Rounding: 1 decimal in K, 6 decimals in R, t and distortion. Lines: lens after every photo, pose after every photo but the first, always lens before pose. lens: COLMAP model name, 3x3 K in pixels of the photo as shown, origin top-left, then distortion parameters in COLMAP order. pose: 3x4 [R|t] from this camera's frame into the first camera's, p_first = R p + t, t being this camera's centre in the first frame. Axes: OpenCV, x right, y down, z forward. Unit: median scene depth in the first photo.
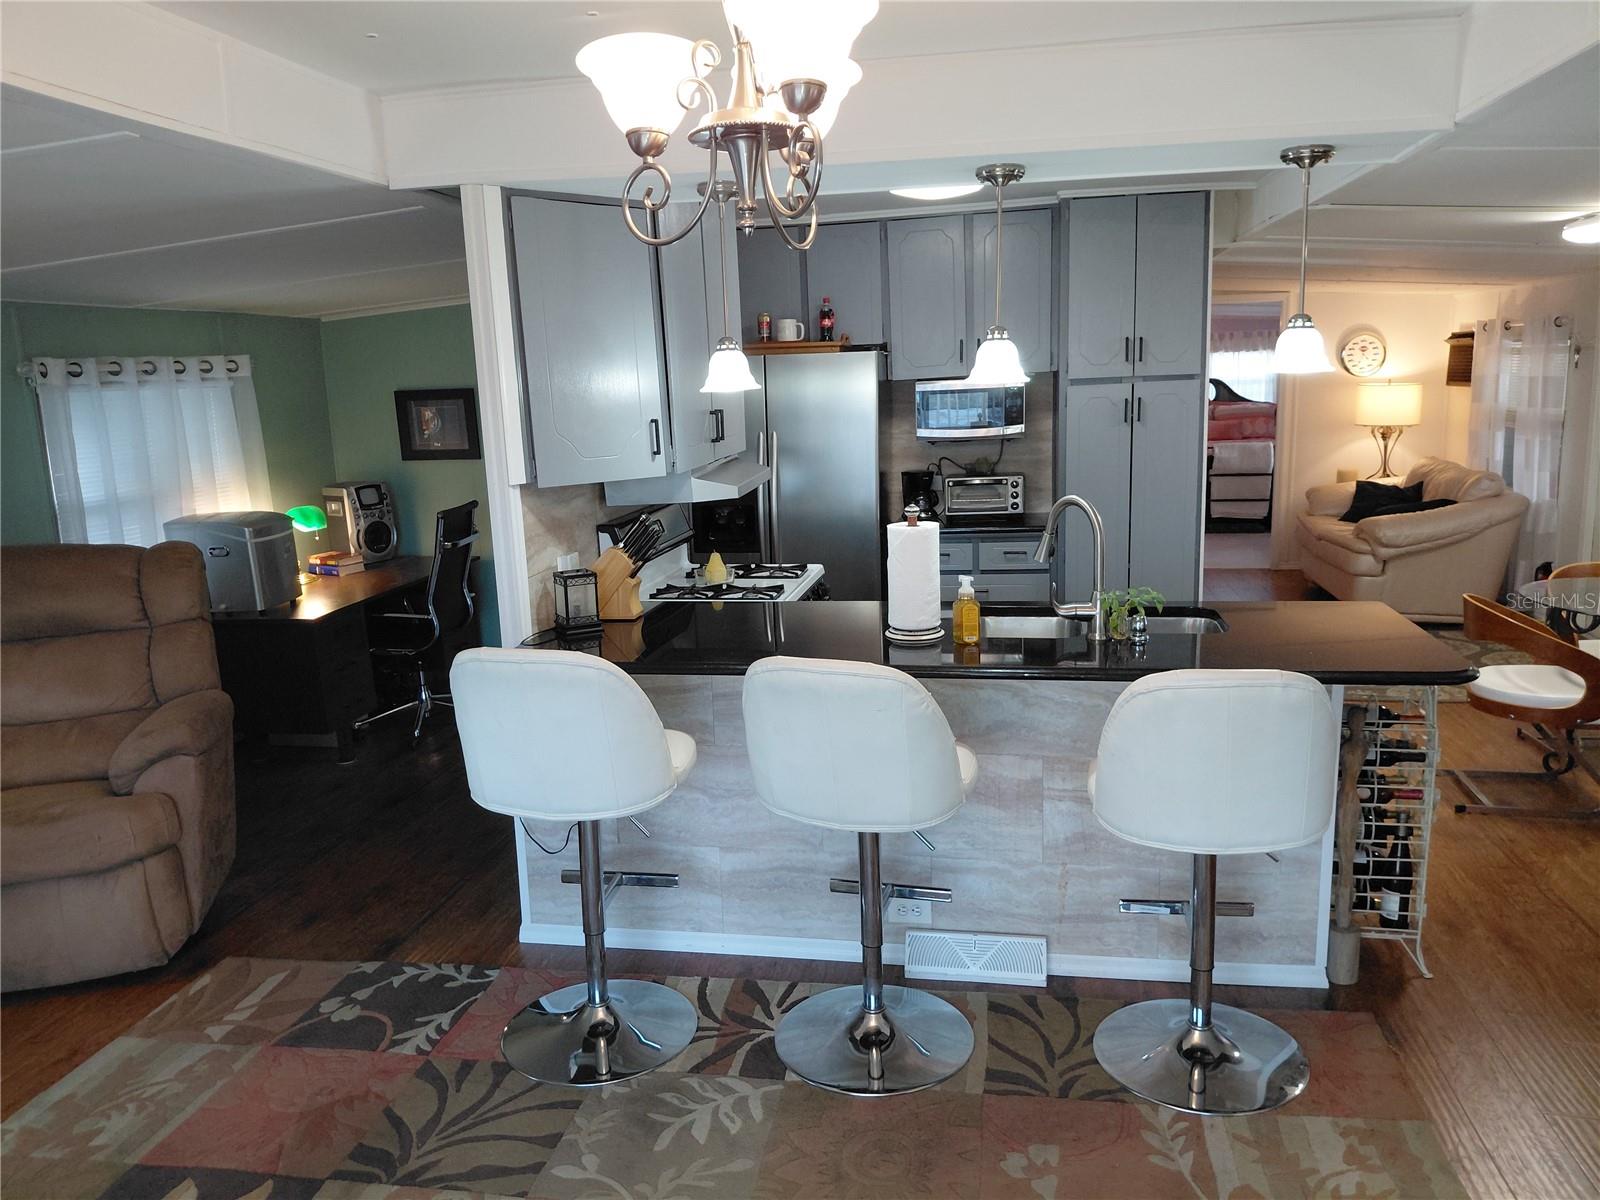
lens RADIAL K [[1186.6, 0, 799.5], [0, 1186.6, 614.6], [0, 0, 1]] dist [0.082608, -0.166643]
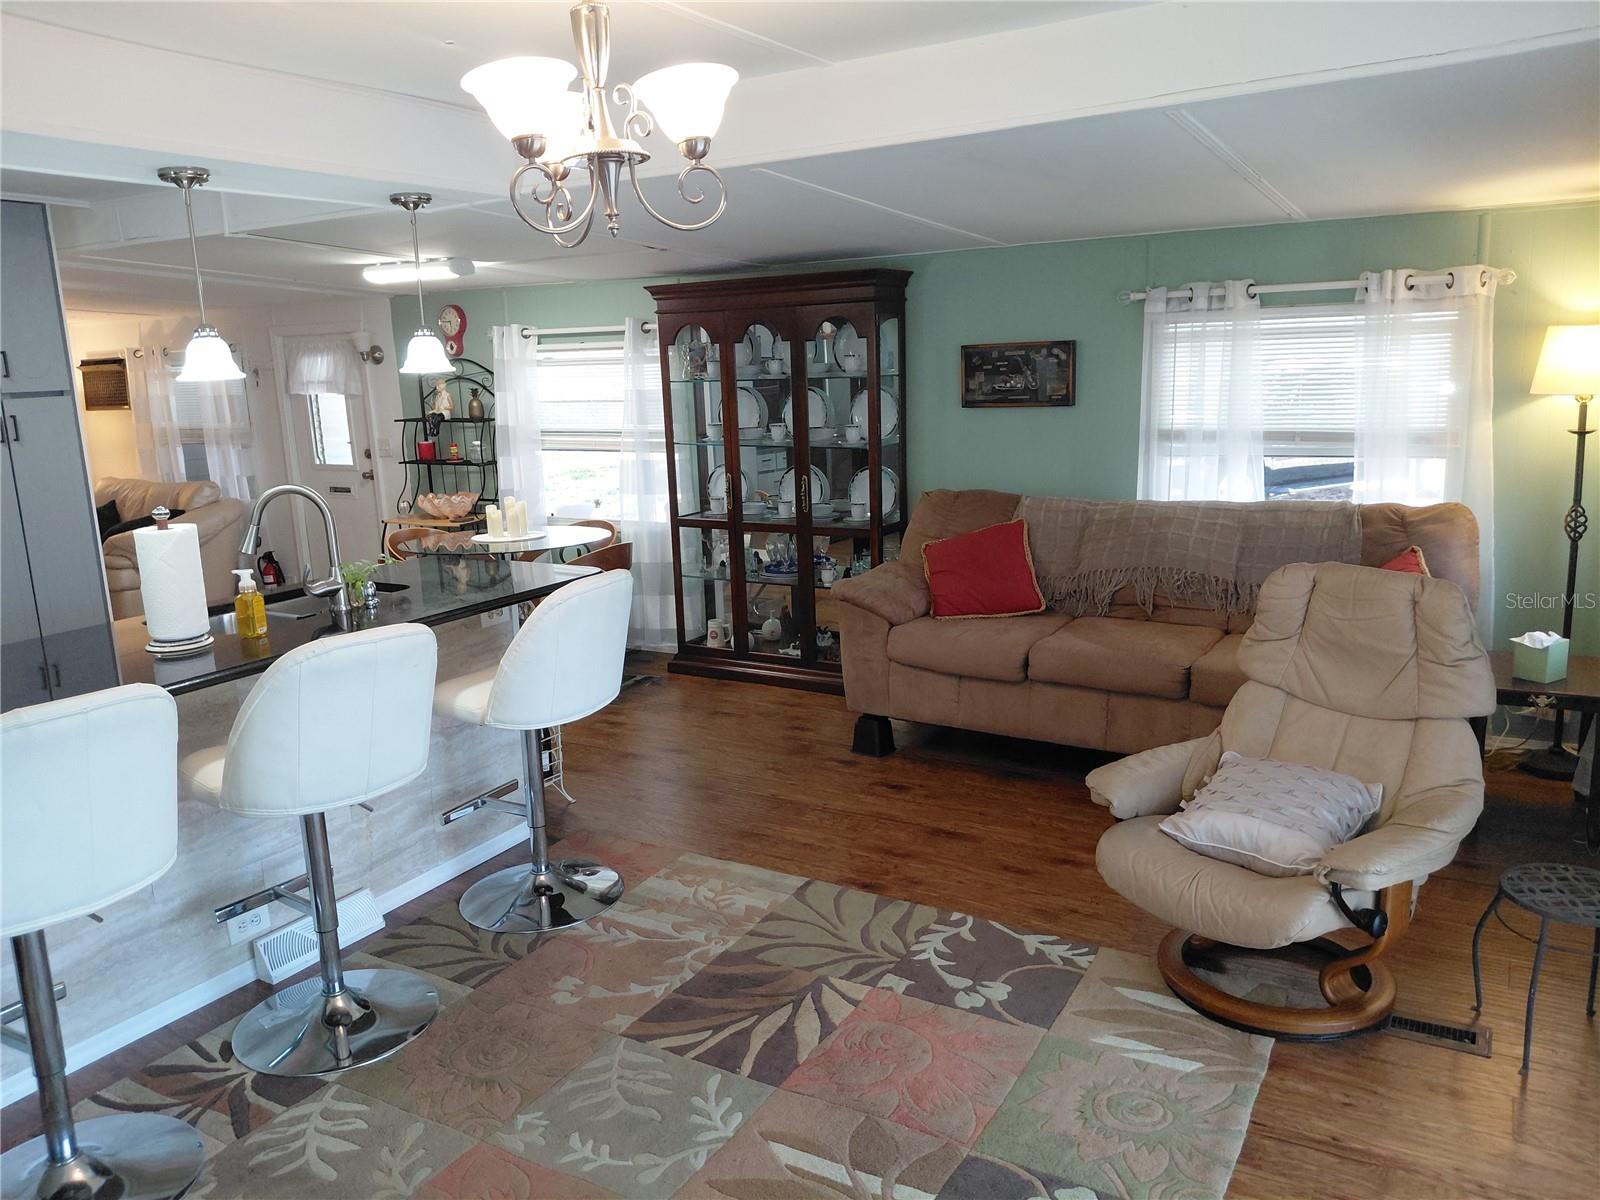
lens RADIAL K [[1190.1, 0, 797.0], [0, 1190.1, 607.9], [0, 0, 1]] dist [0.030913, -0.077554]
pose [[0.345743, -0.173848, 0.922084, -0.374669], [0.209383, 0.972203, 0.104787, -0.005515], [-0.914670, 0.156840, 0.372533, 0.120467]]
